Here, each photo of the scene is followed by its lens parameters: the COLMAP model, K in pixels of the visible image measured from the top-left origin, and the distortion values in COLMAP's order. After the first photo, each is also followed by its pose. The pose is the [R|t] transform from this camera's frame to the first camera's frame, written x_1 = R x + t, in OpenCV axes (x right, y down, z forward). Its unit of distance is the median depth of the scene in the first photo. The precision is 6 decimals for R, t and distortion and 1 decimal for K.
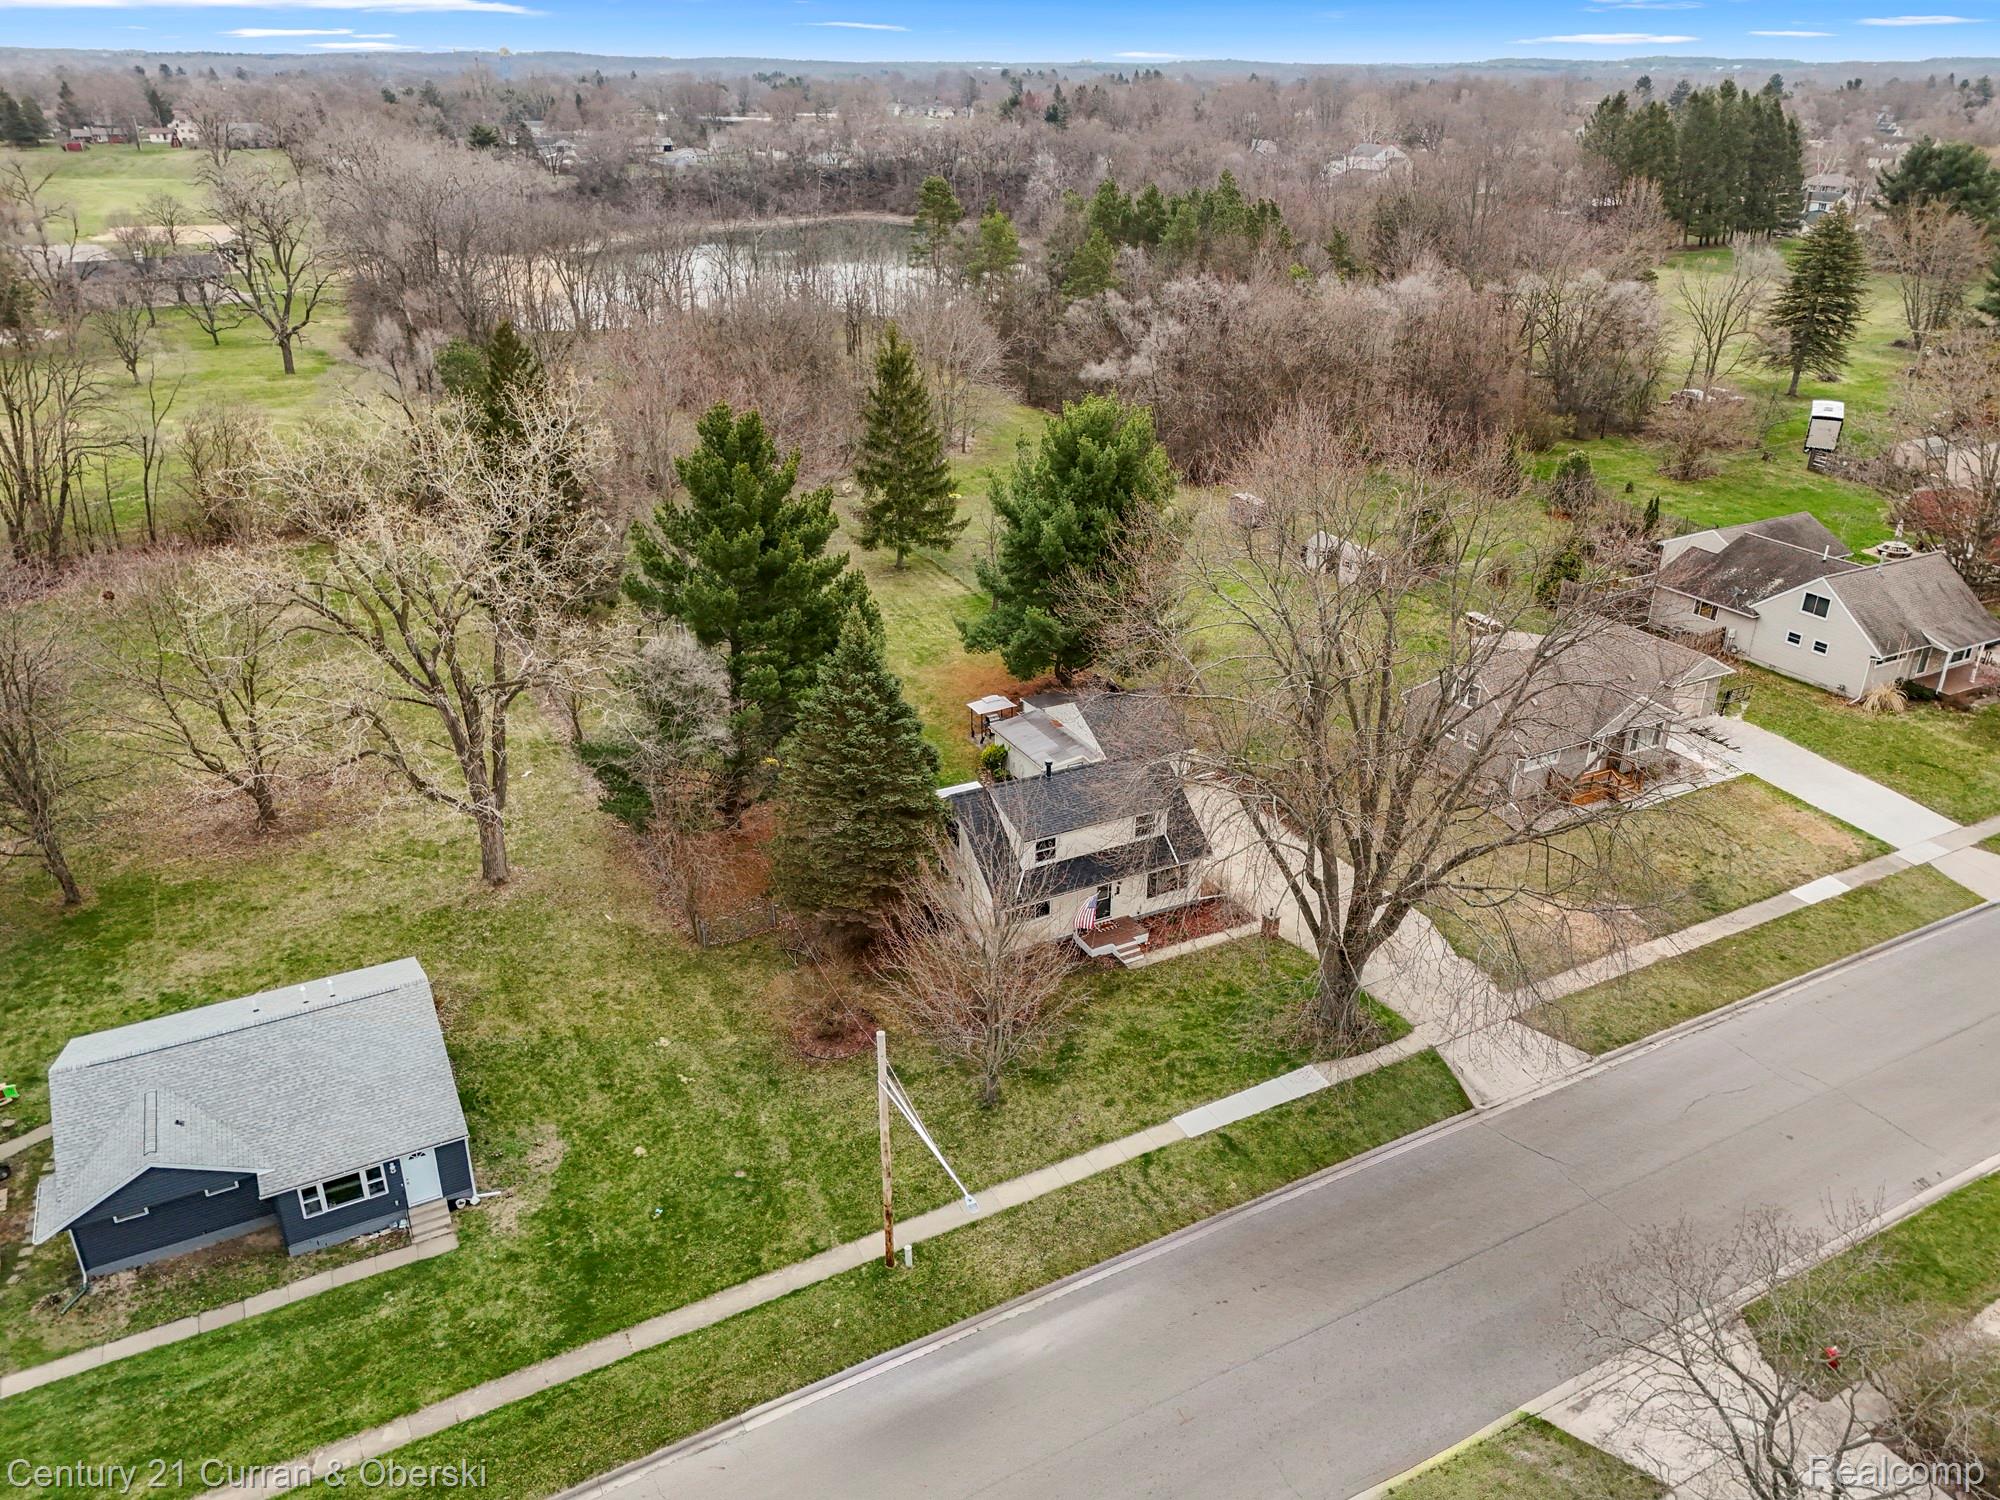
lens RADIAL K [[1459.3, 0, 1000.0], [0, 1459.3, 750.0], [0, 0, 1]] dist [0.076907, -0.067755]
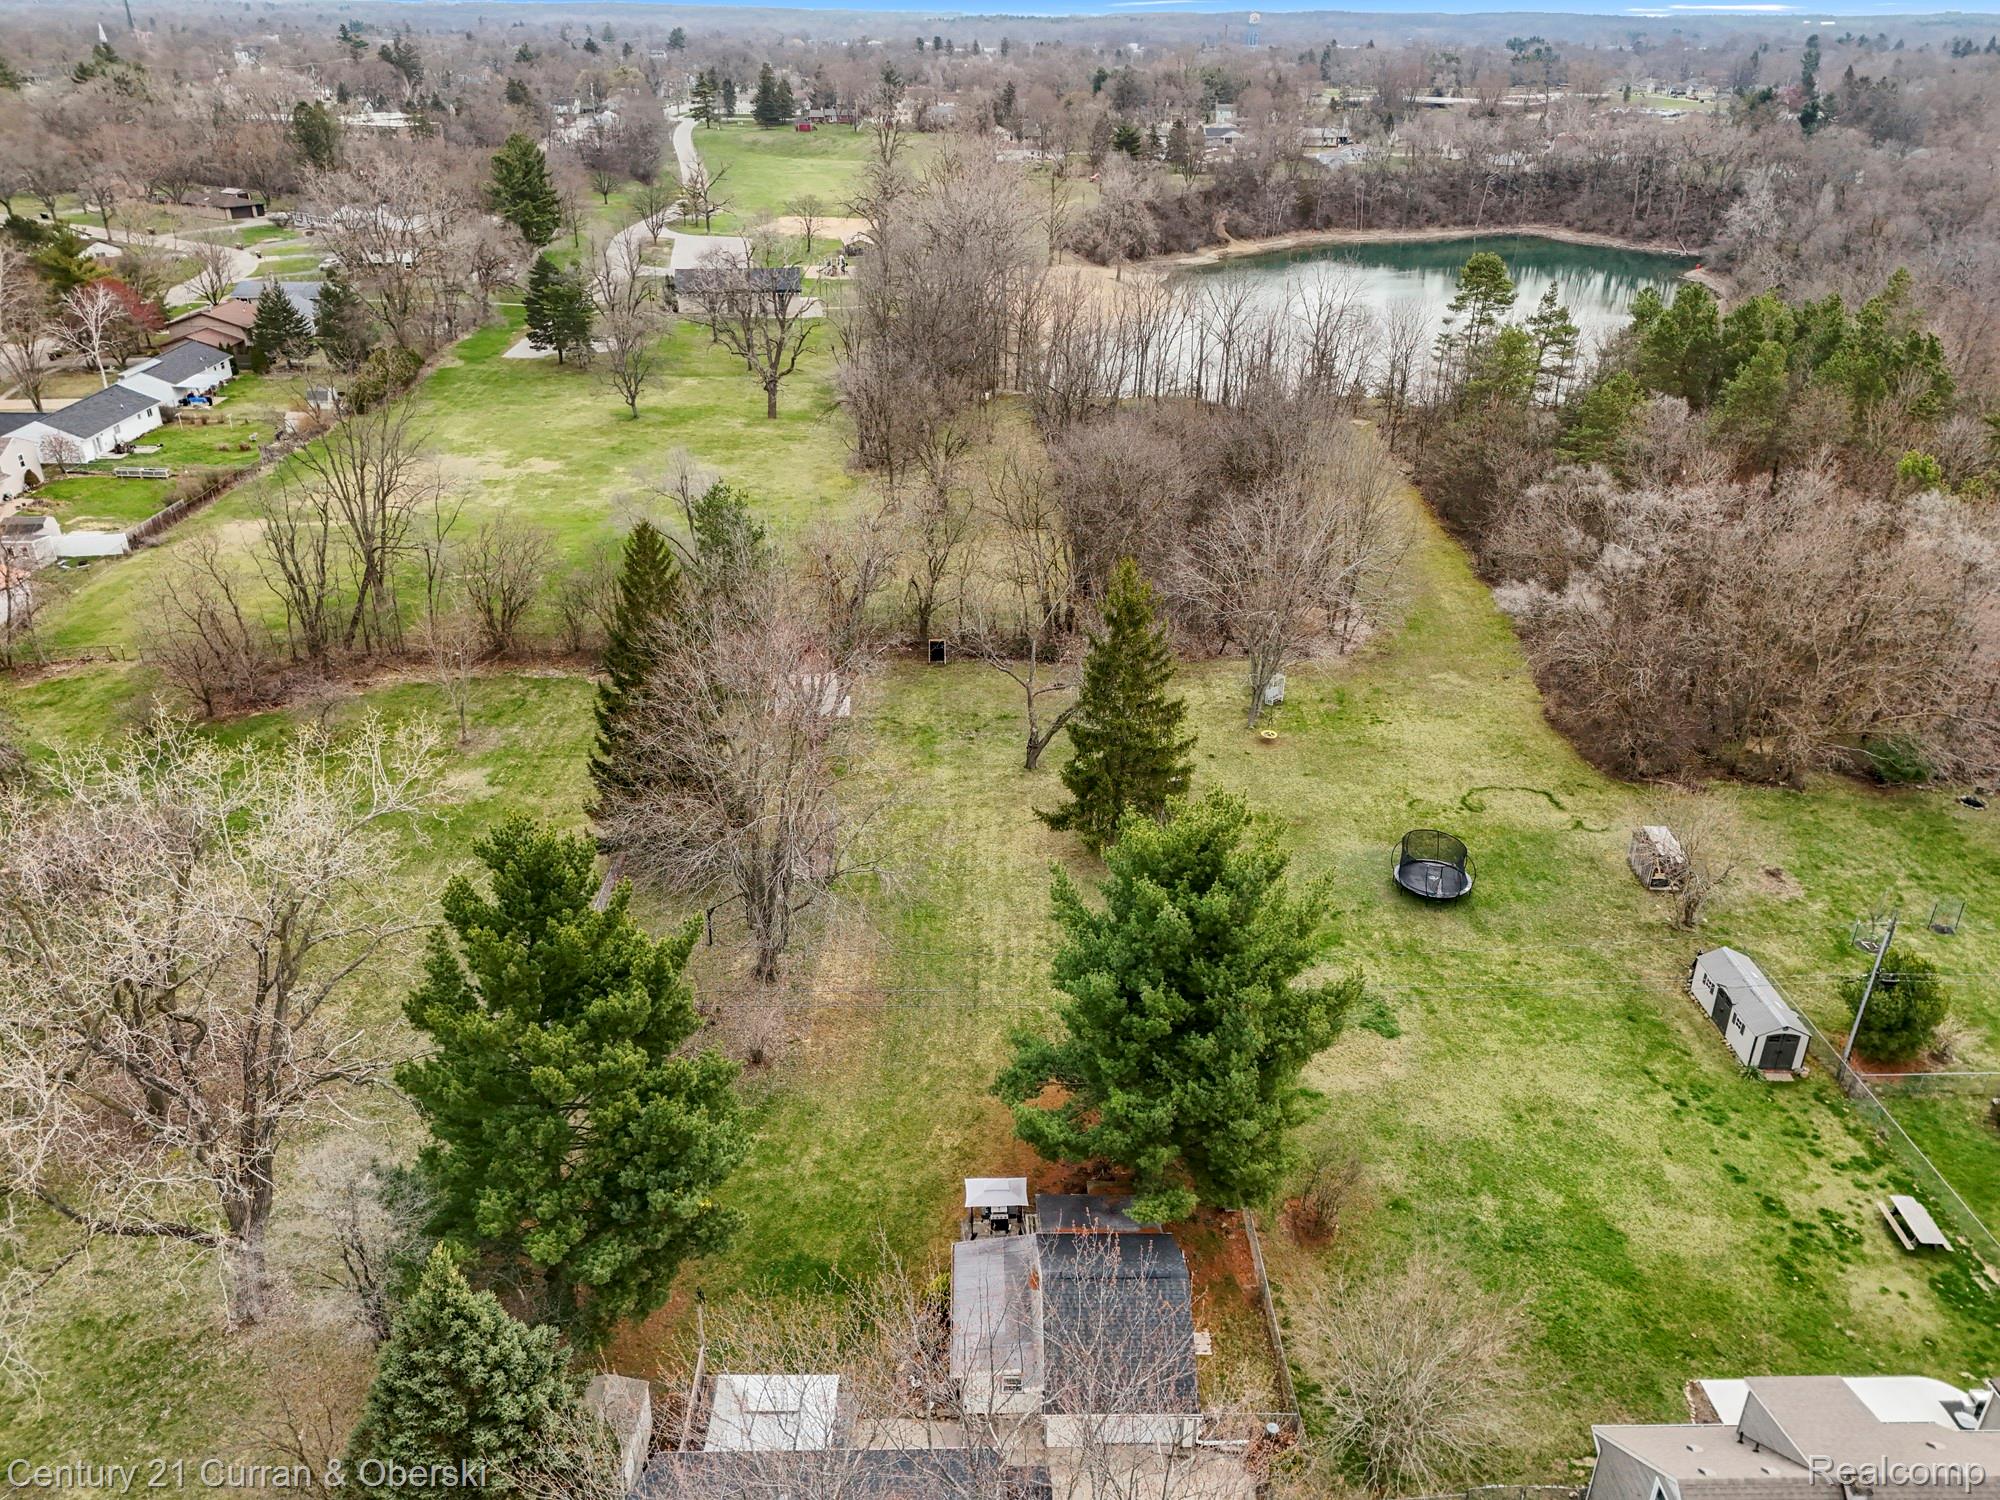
lens RADIAL K [[1482.0, 0, 1000.0], [0, 1482.0, 750.0], [0, 0, 1]] dist [0.082210, -0.078010]
pose [[0.894200, 0.200215, -0.400401, 0.360387], [-0.192807, 0.979451, 0.059173, -0.421624], [0.404020, 0.024288, 0.914428, 0.508170]]
